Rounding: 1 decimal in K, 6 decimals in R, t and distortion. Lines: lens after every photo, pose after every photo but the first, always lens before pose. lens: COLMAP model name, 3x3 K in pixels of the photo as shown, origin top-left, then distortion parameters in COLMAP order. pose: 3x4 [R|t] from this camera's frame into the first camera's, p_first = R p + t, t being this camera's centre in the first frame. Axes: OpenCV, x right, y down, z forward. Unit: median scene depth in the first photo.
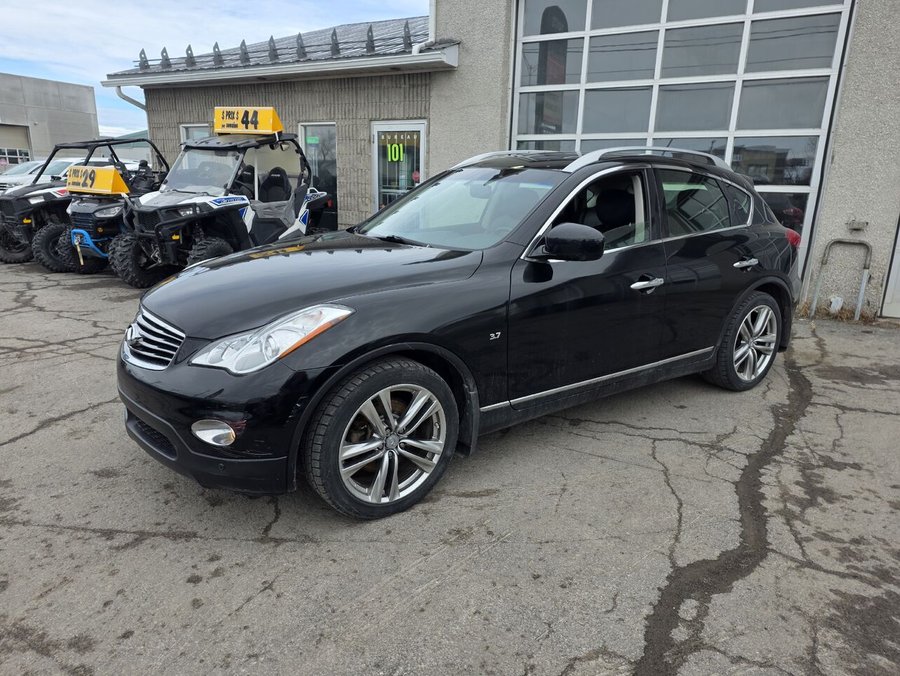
lens RADIAL K [[595.4, 0, 468.2], [0, 595.4, 341.8], [0, 0, 1]] dist [0.052345, -0.032903]
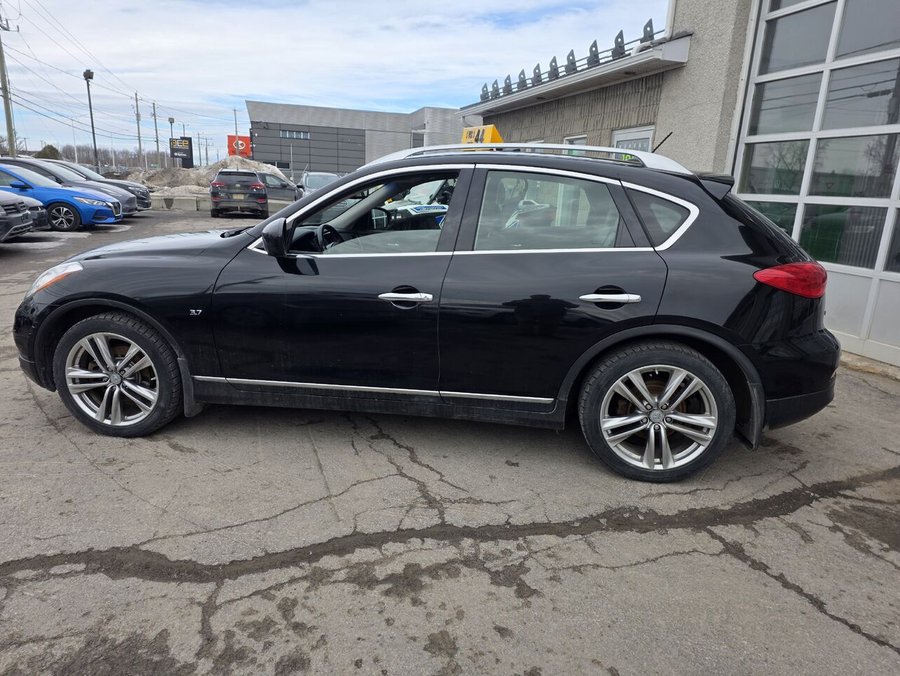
lens RADIAL K [[607.6, 0, 450.0], [0, 607.6, 338.0], [0, 0, 1]] dist [0.067363, -0.042709]
pose [[0.713986, 0.172360, -0.678614, 0.895511], [-0.200180, 0.979020, 0.038046, -0.077143], [0.670934, 0.108680, 0.733509, 0.356321]]
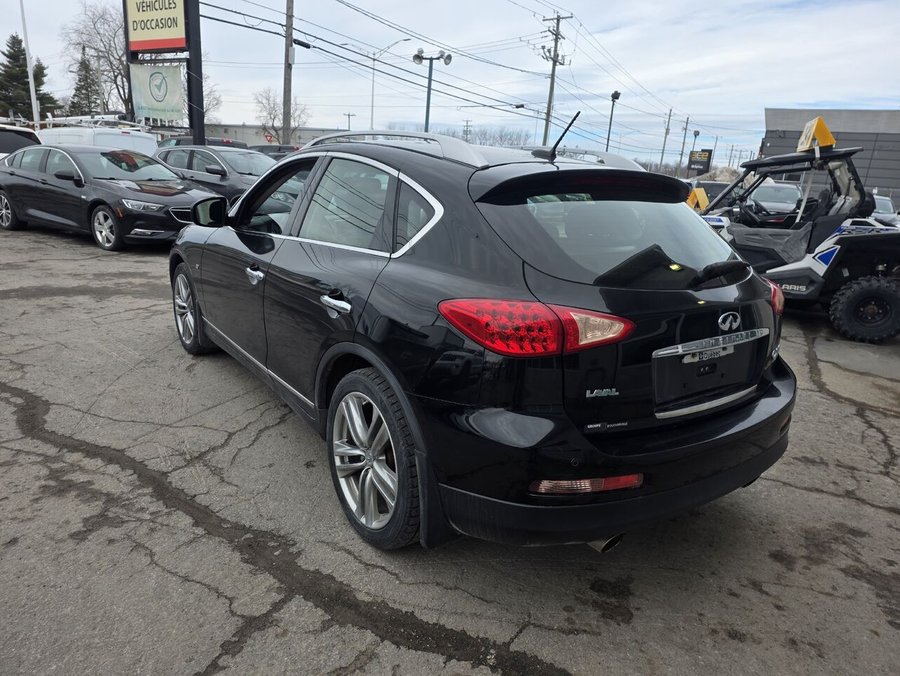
lens RADIAL K [[613.3, 0, 442.2], [0, 613.3, 335.4], [0, 0, 1]] dist [0.059717, -0.047394]
pose [[-0.023436, 0.238451, -0.970872, 1.173853], [-0.326434, 0.916084, 0.232874, -0.306308], [0.944929, 0.322383, 0.056369, 1.160137]]
